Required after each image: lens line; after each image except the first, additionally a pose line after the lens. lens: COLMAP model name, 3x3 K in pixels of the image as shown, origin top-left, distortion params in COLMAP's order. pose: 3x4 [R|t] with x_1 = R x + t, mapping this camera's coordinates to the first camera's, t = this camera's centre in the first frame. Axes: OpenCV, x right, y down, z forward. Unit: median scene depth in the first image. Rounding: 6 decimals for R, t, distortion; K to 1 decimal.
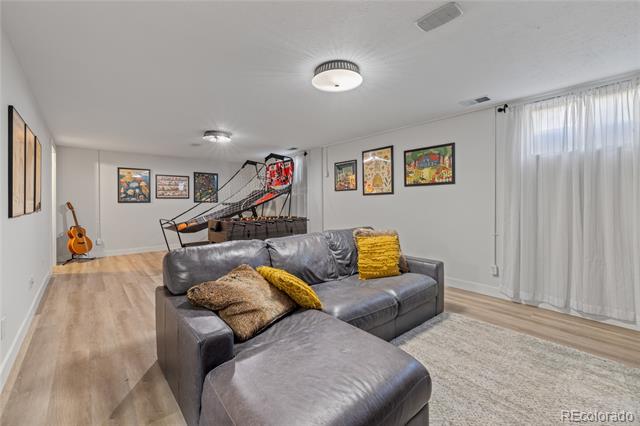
lens RADIAL K [[268.3, 0, 315.8], [0, 268.3, 210.1], [0, 0, 1]] dist [-0.001756, 0.000126]
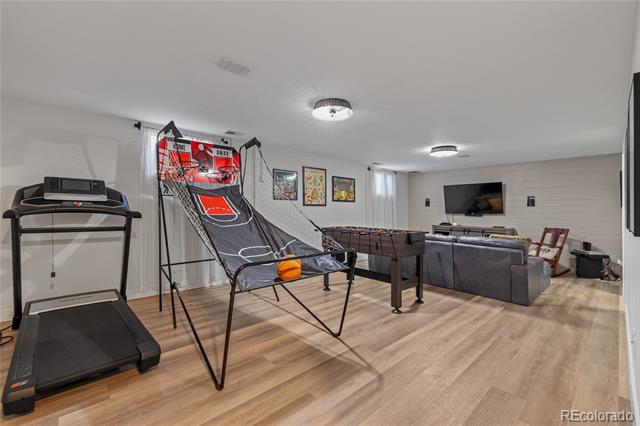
lens RADIAL K [[268.3, 0, 315.8], [0, 268.3, 210.1], [0, 0, 1]] dist [-0.001756, 0.000126]
pose [[-0.013512, 0.012572, 0.999830, -1.125653], [0.019639, 0.999731, -0.012305, -0.026713], [-0.999716, 0.019470, -0.013756, 1.166156]]
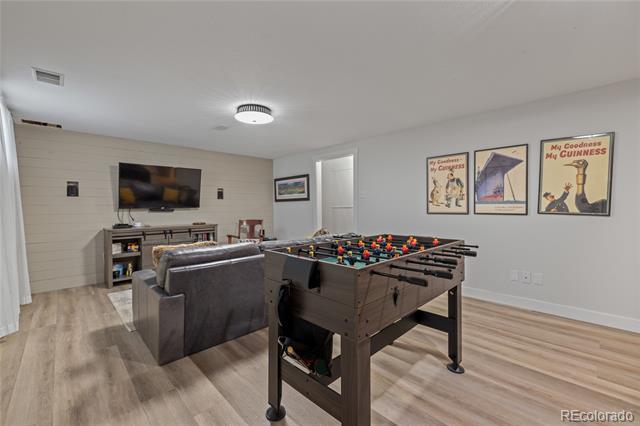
lens RADIAL K [[263.4, 0, 319.8], [0, 263.4, 200.4], [0, 0, 1]] dist [0.022554, 0.000038]
pose [[-0.998418, 0.008054, -0.055643, -0.106382], [0.006980, 0.999786, 0.019460, -0.058383], [0.055788, 0.019041, -0.998261, 1.392030]]
